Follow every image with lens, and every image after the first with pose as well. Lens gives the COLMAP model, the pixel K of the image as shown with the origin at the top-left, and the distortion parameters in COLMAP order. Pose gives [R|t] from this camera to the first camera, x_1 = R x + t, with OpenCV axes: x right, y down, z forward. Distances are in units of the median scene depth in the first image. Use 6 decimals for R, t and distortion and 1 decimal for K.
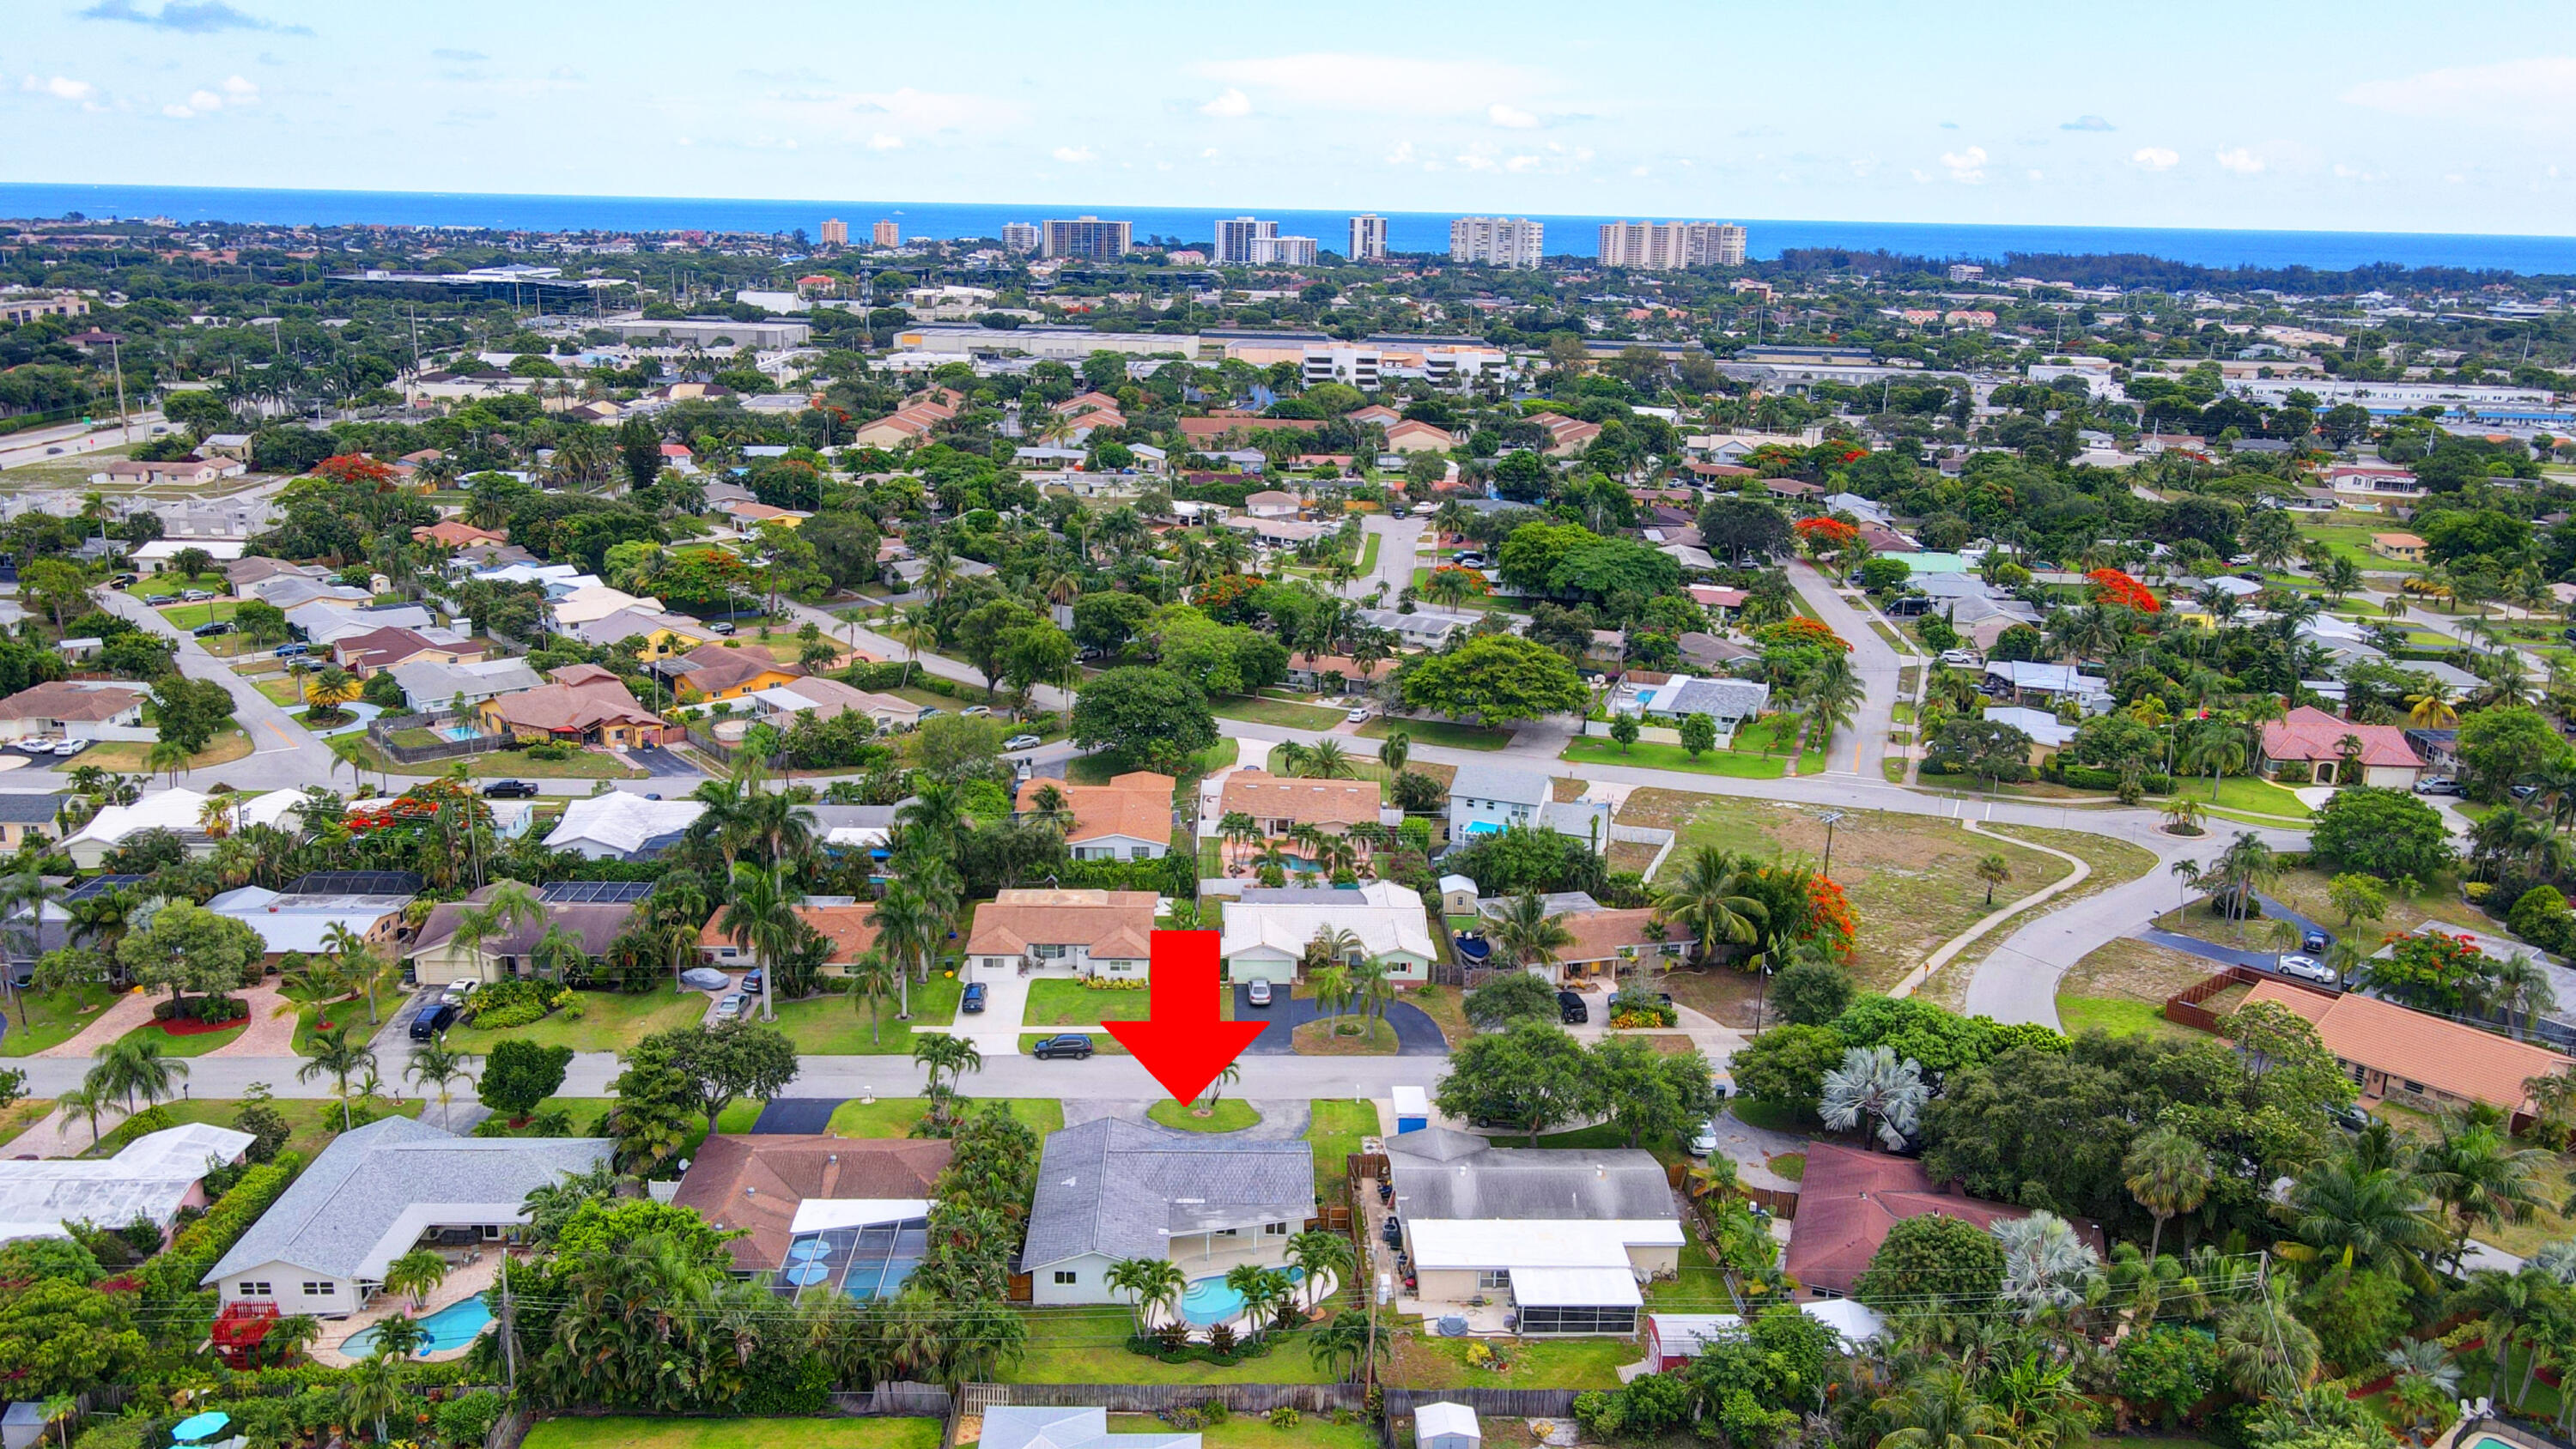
lens RADIAL K [[1920.2, 0, 1288.0], [0, 1920.2, 724.5], [0, 0, 1]] dist [-0.003487, 0.038845]
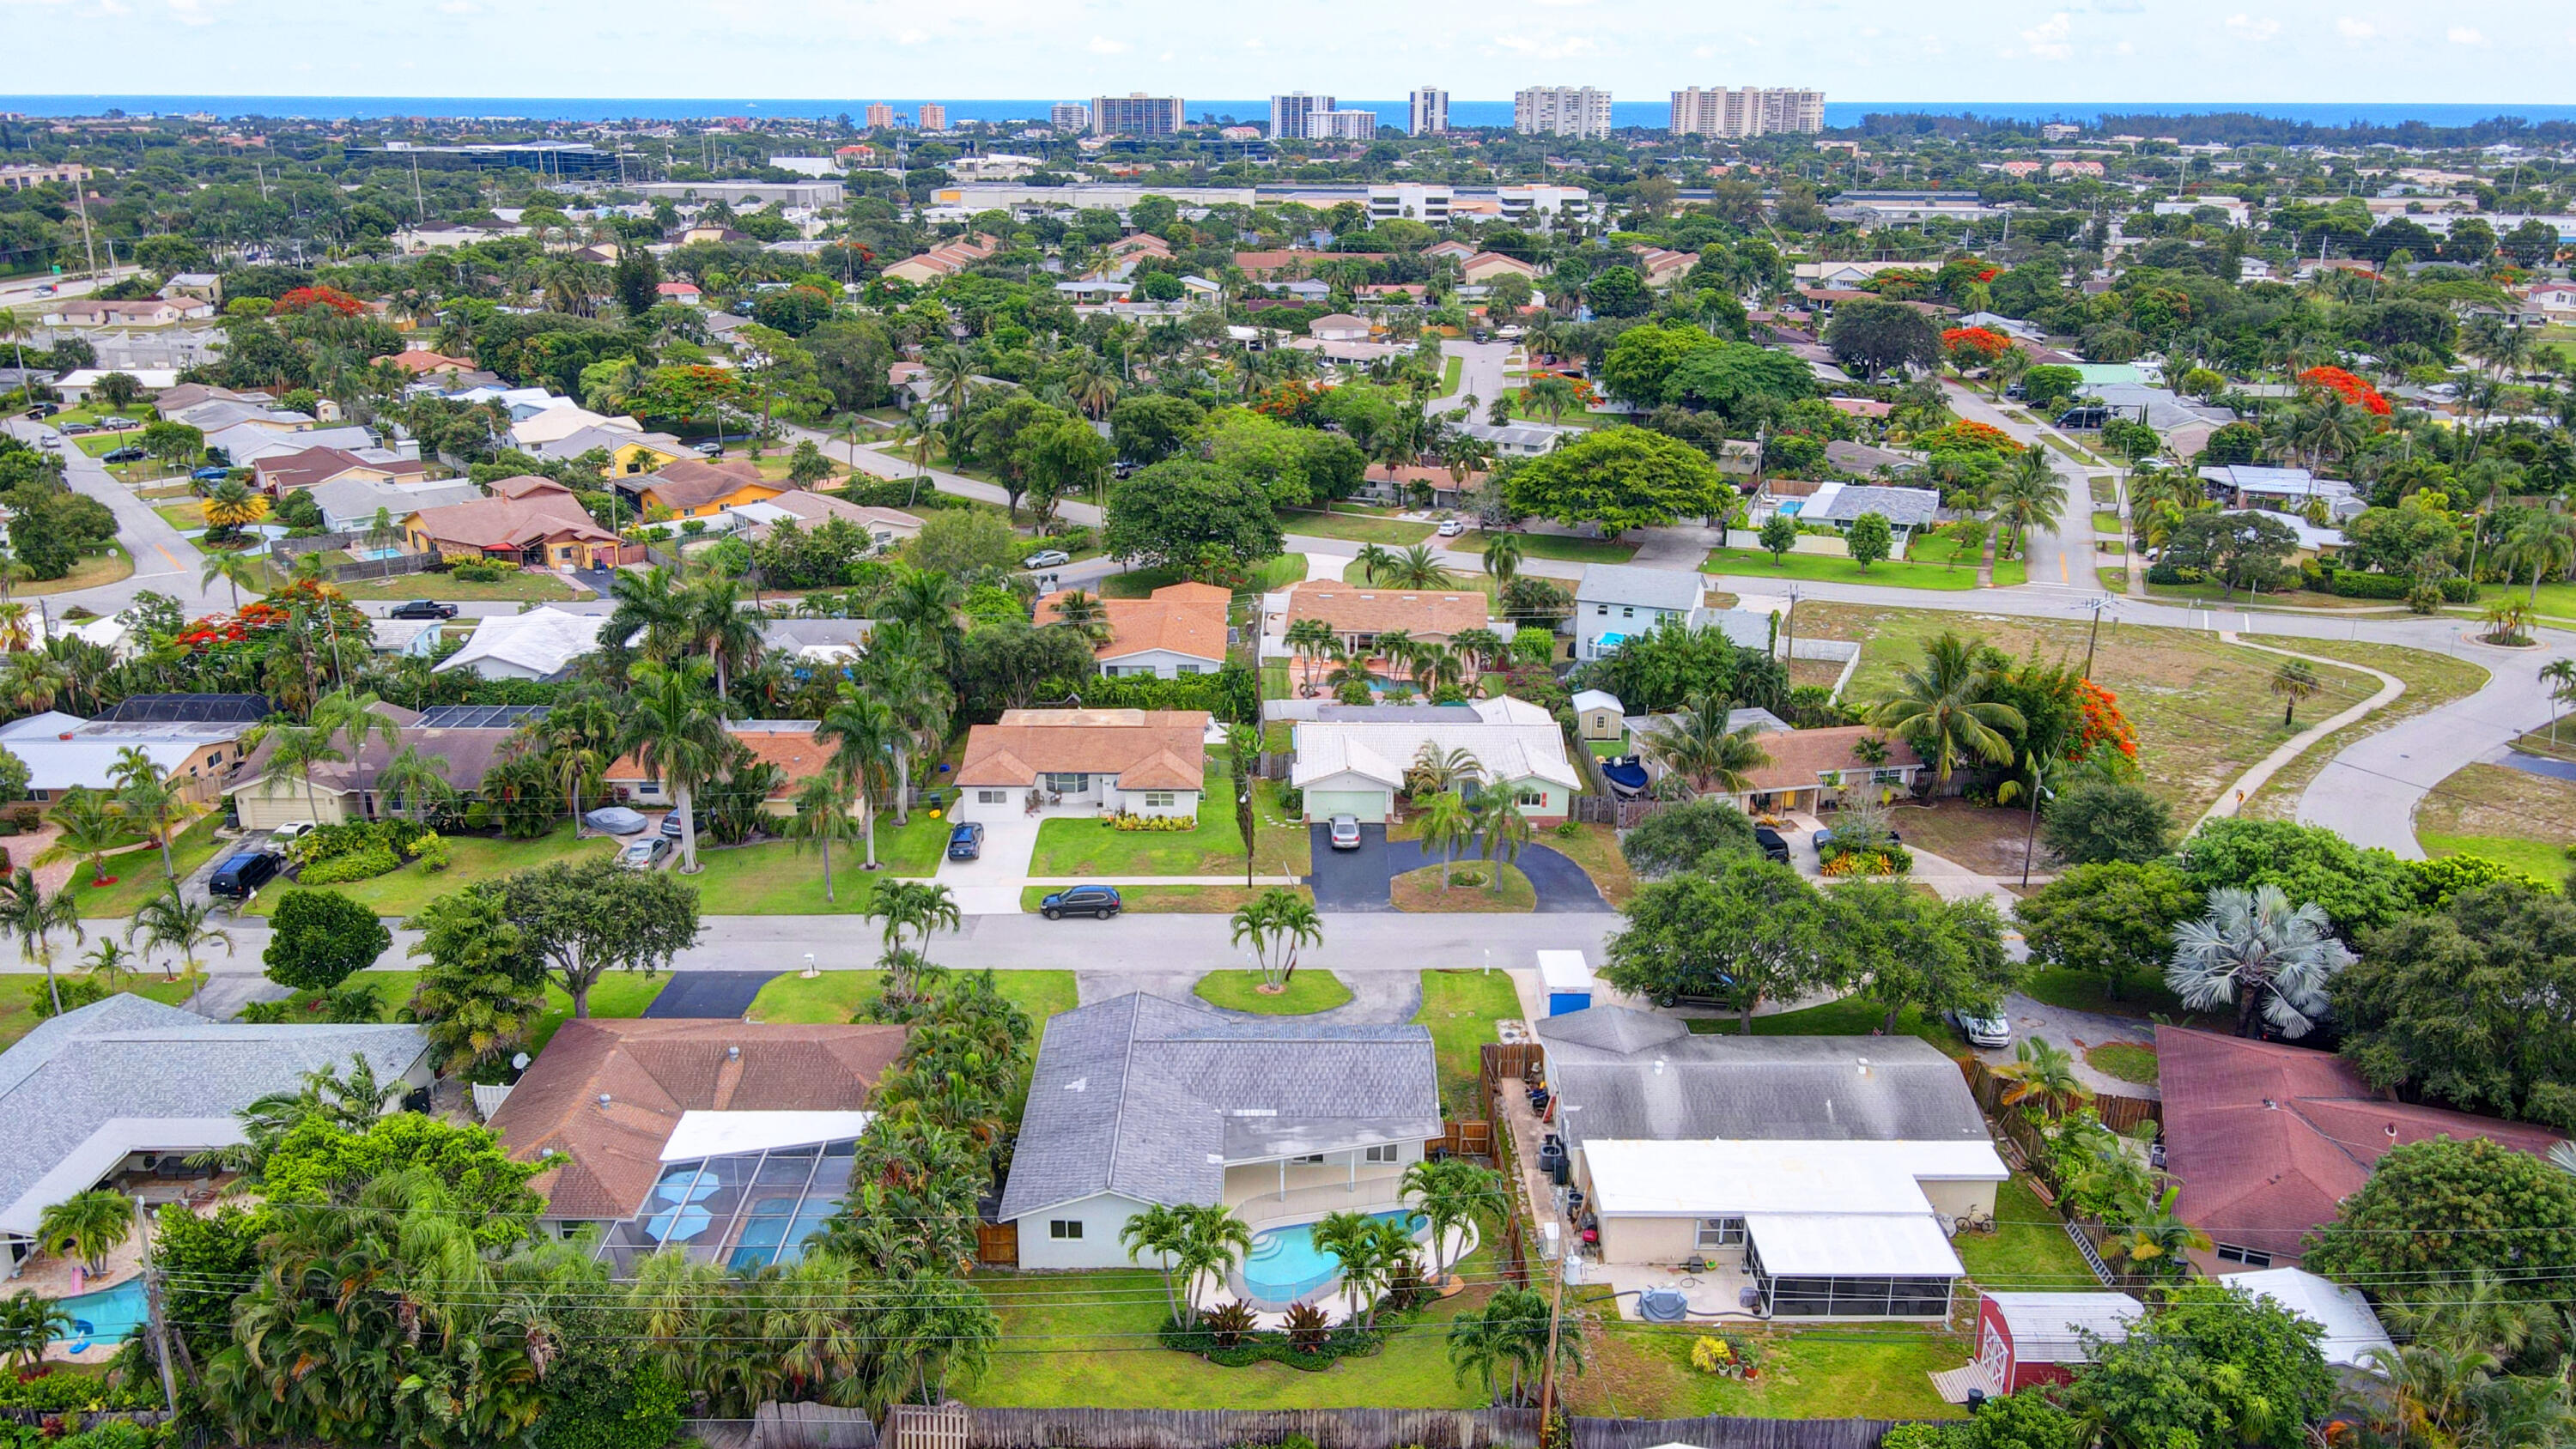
lens RADIAL K [[1920.2, 0, 1288.0], [0, 1920.2, 724.5], [0, 0, 1]] dist [-0.003487, 0.038845]
pose [[0.999465, -0.007803, -0.031754, -0.012486], [0.009404, 0.998675, 0.050588, 0.057845], [0.031317, -0.050859, 0.998215, 0.247983]]
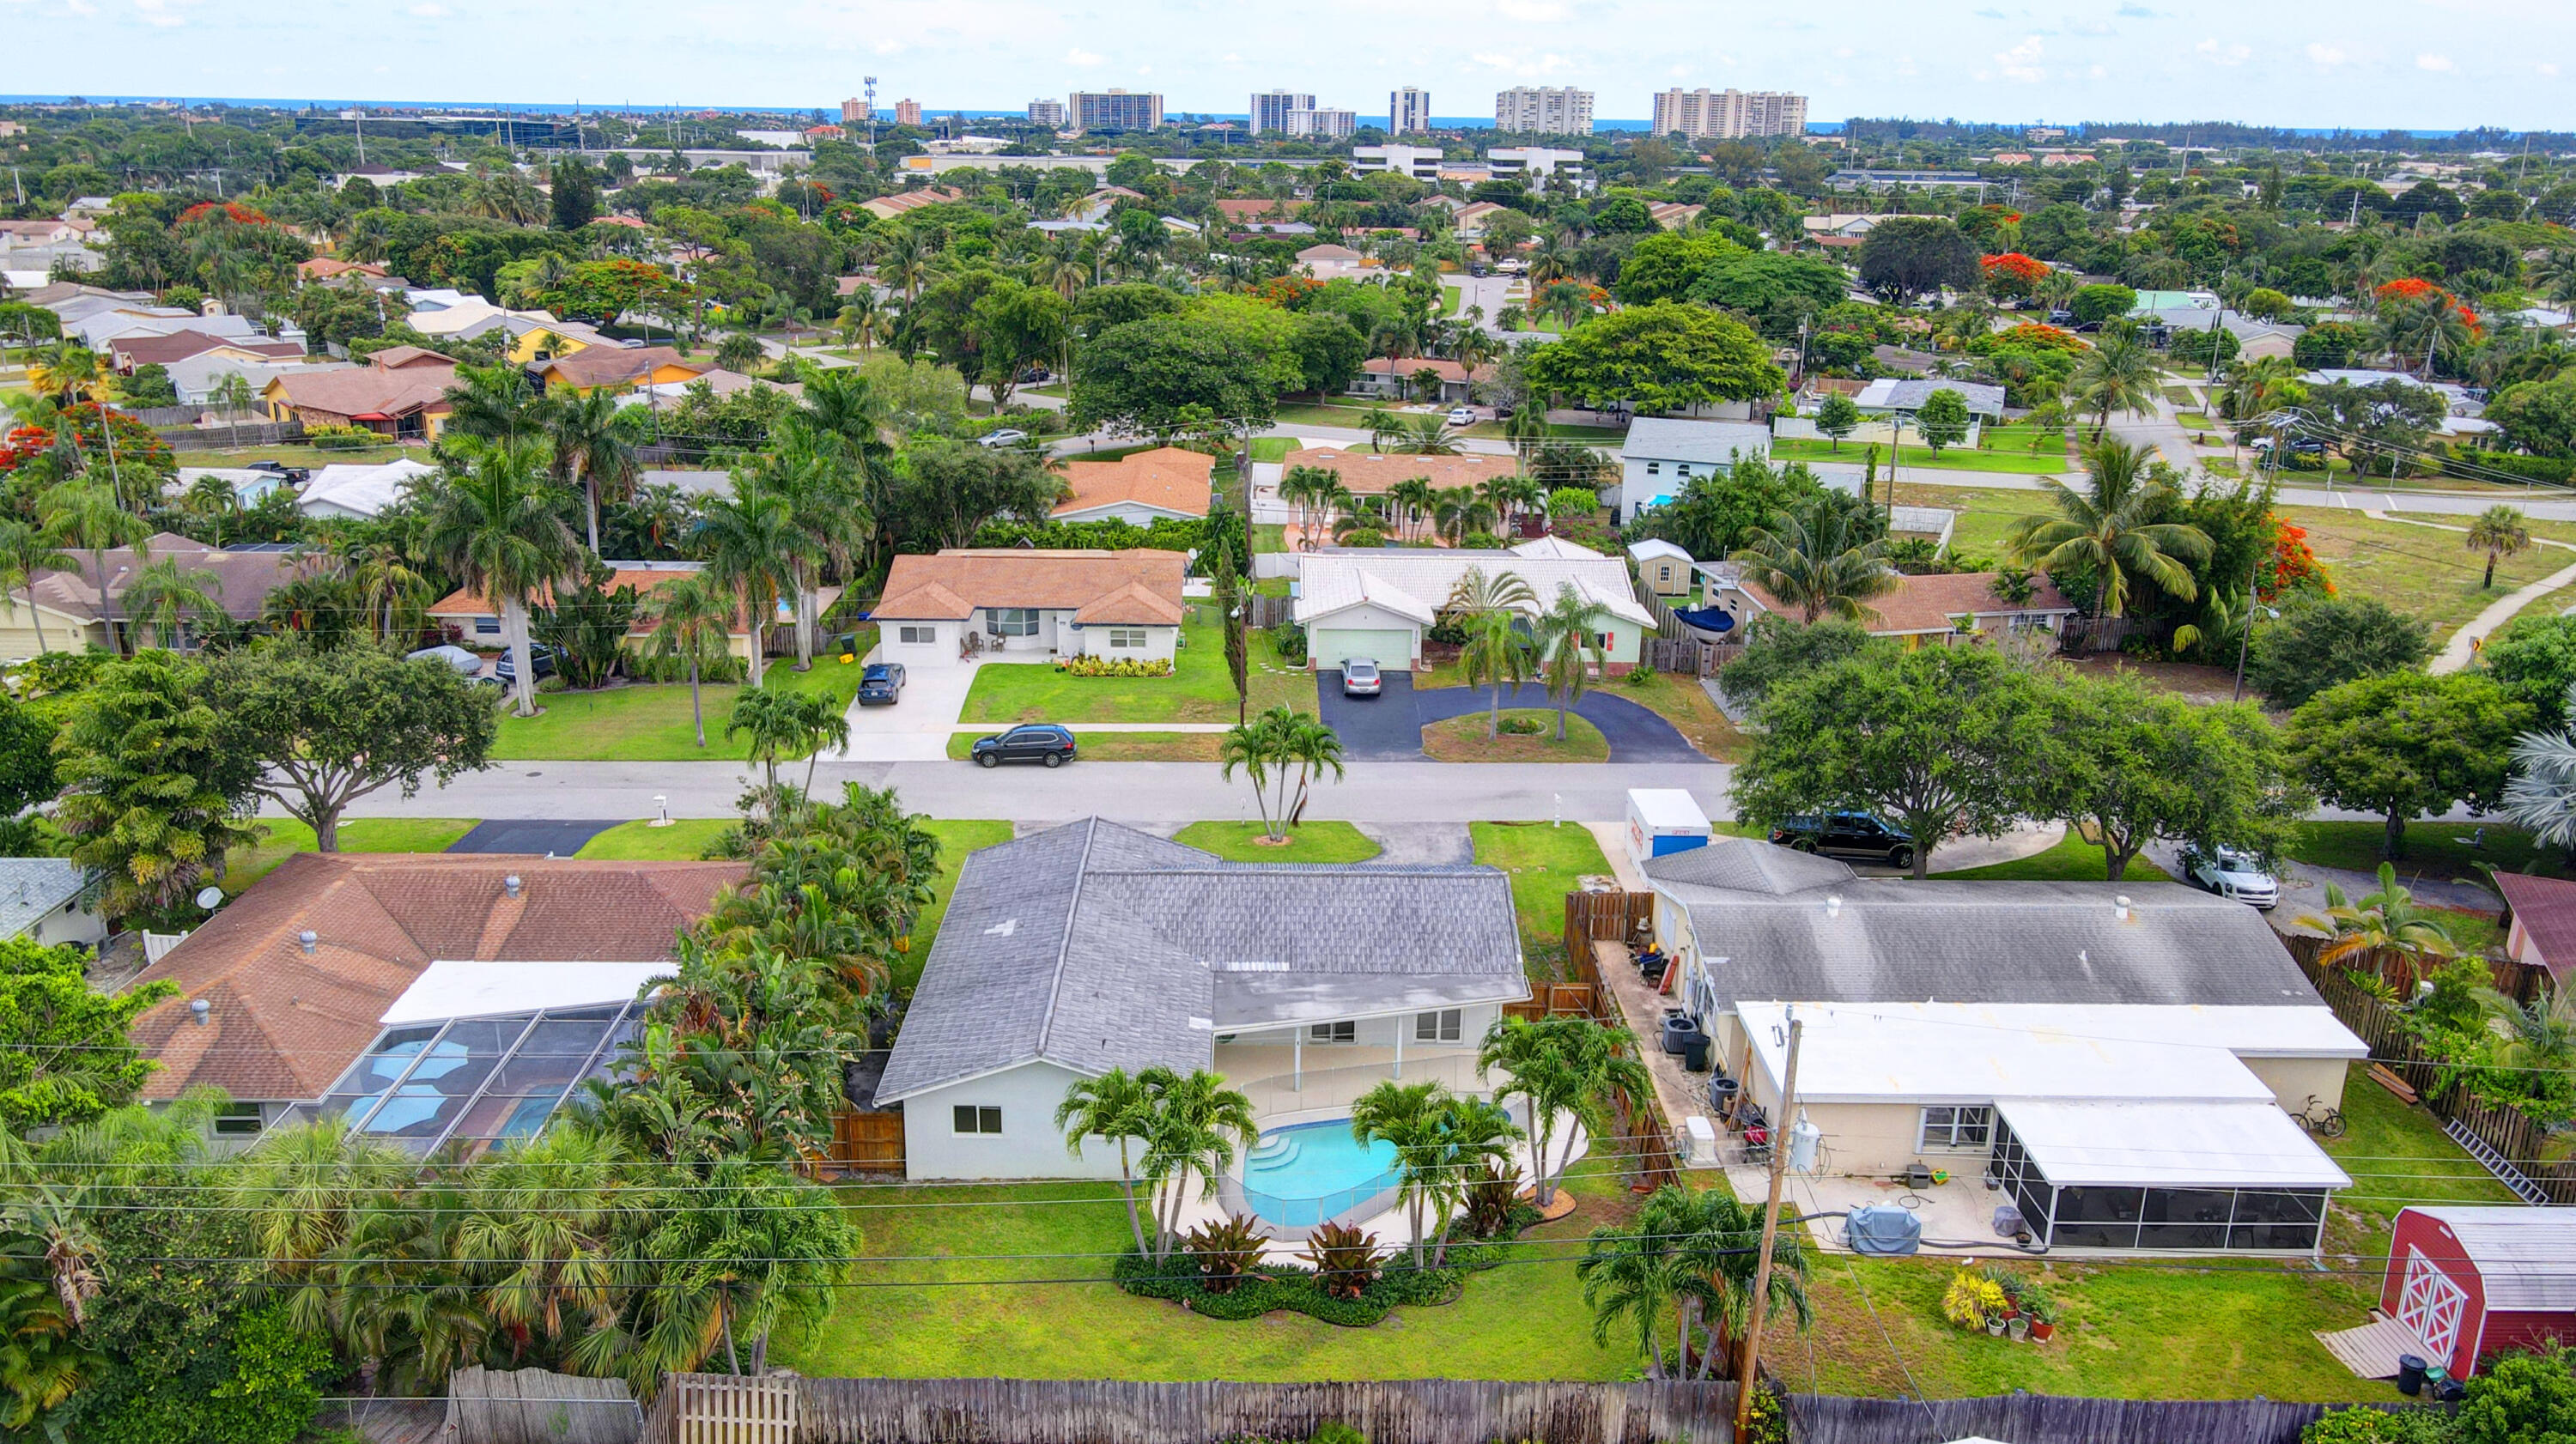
lens RADIAL K [[1916.0, 0, 1288.0], [0, 1916.0, 722.0], [0, 0, 1]] dist [0.008842, 0.010635]
pose [[0.999830, -0.001423, -0.018402, -0.025838], [0.002199, 0.999106, 0.042214, 0.125288], [0.018325, -0.042247, 0.998939, 0.397306]]
